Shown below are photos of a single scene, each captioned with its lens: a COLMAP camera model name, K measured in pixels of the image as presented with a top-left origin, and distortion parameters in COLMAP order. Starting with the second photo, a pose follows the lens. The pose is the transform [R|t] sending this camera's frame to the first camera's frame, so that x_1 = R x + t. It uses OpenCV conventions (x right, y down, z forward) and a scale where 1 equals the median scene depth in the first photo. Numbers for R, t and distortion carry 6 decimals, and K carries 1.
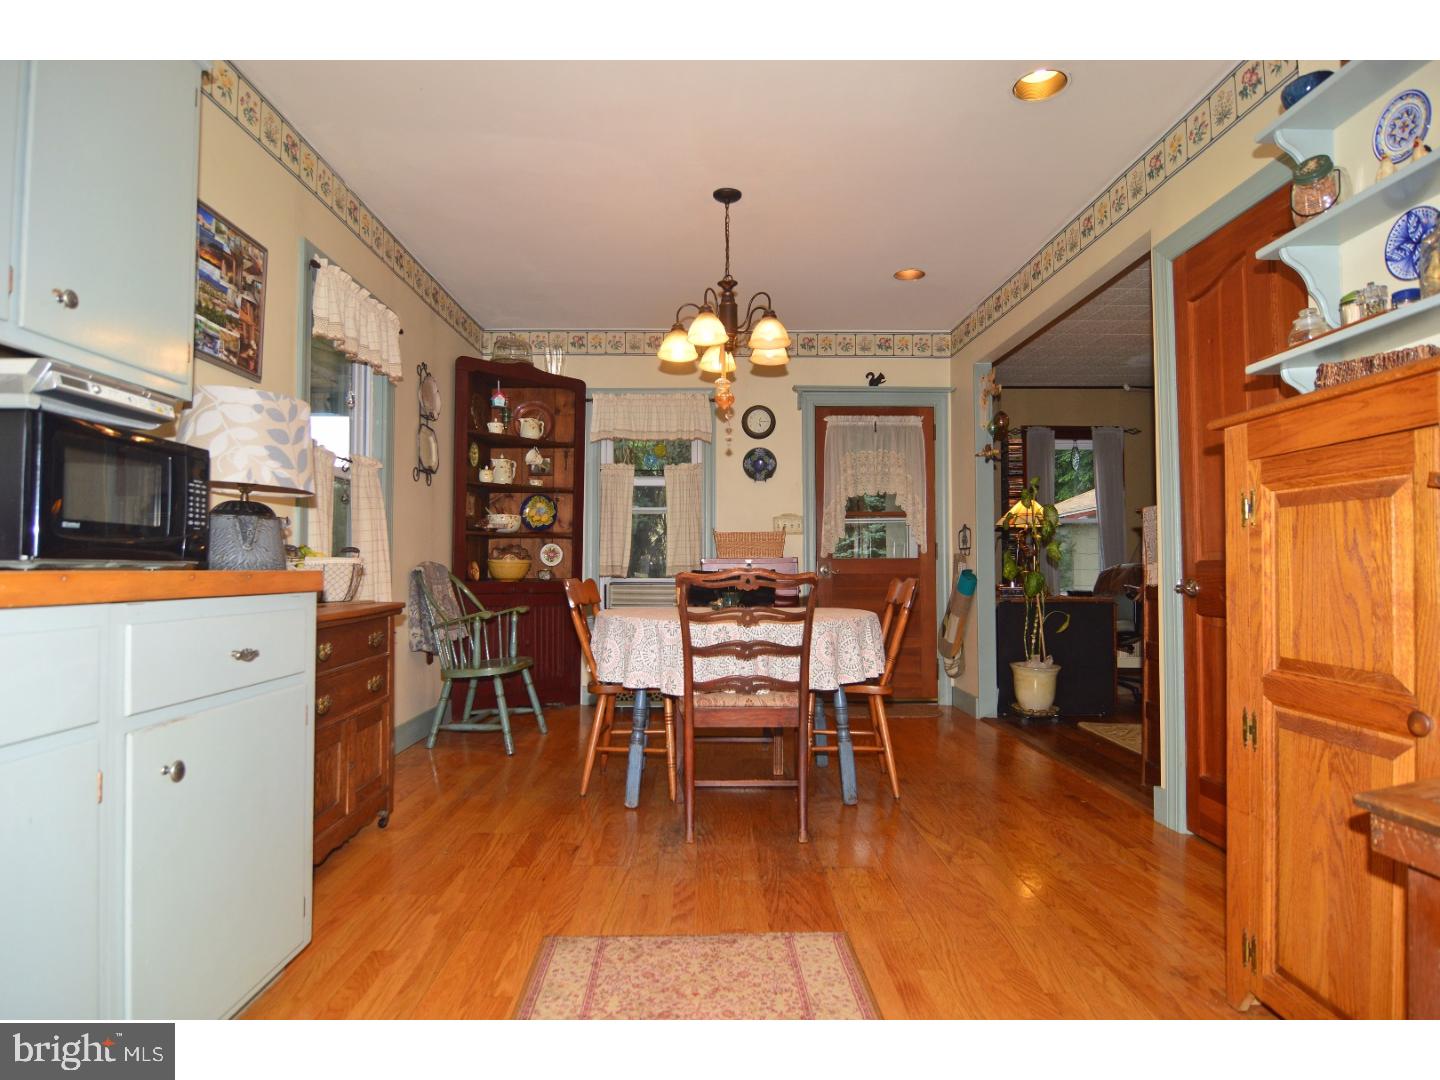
lens RADIAL K [[781.9, 0, 723.8], [0, 781.9, 541.8], [0, 0, 1]] dist [-0.006455, -0.009146]
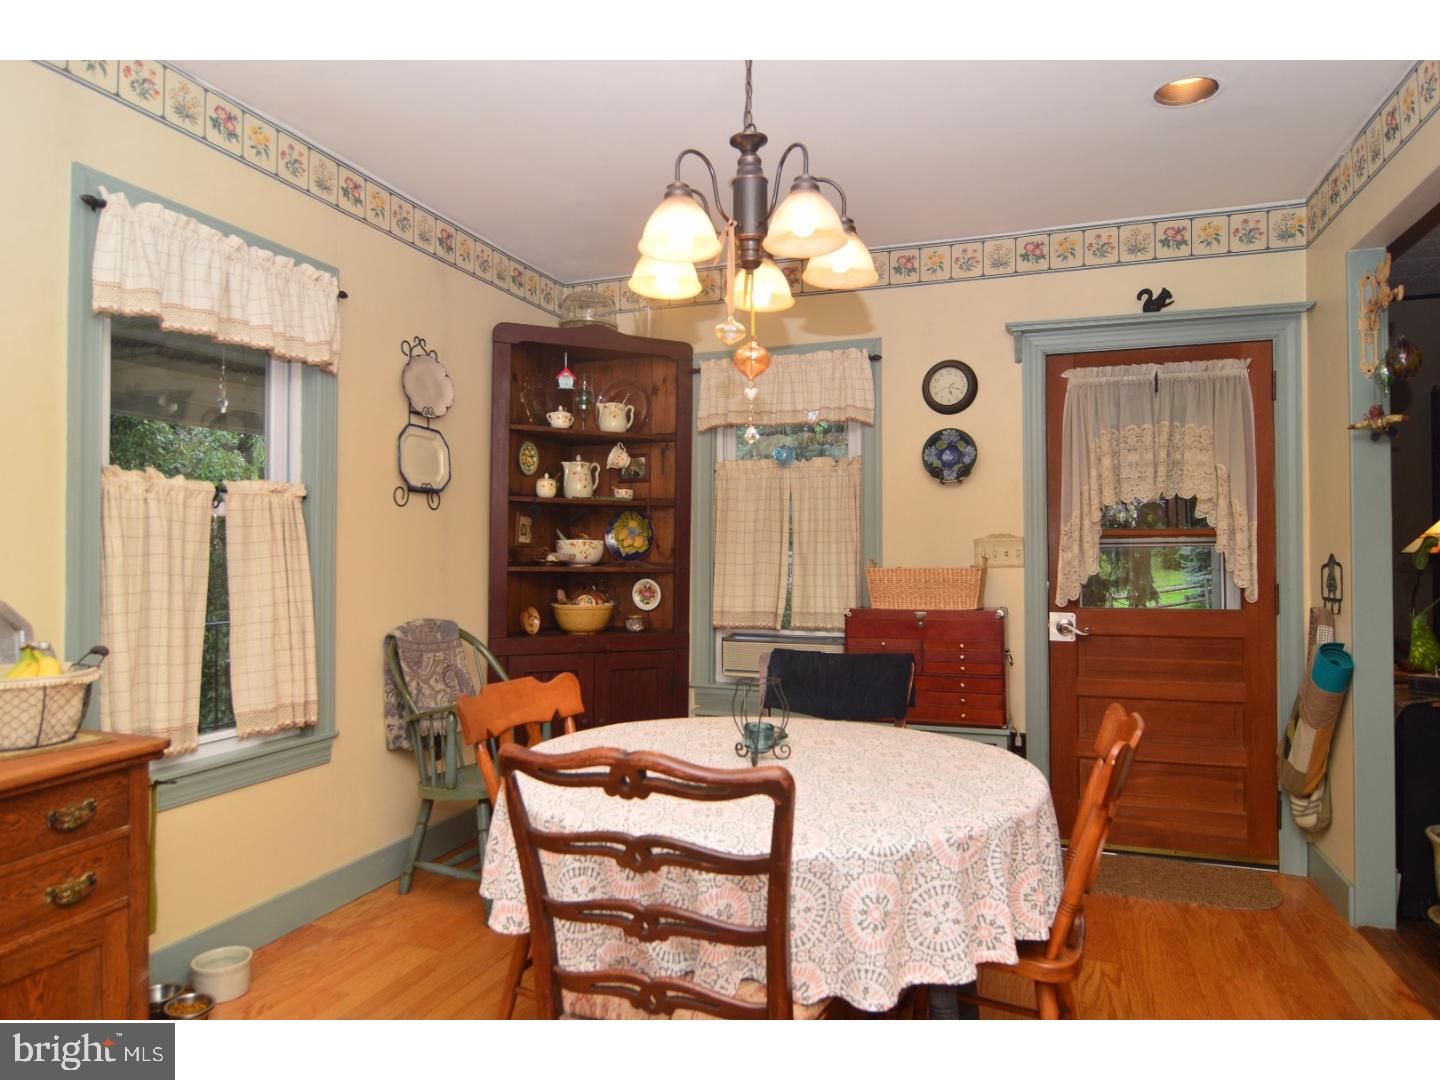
lens RADIAL K [[891.7, 0, 720.0], [0, 891.7, 540.0], [0, 0, 1]] dist [0.001243, -0.019681]
pose [[0.936161, -0.003536, -0.351553, 0.124182], [0.009699, 0.999829, 0.015770, -0.044396], [0.351437, -0.018173, 0.936035, 0.268600]]
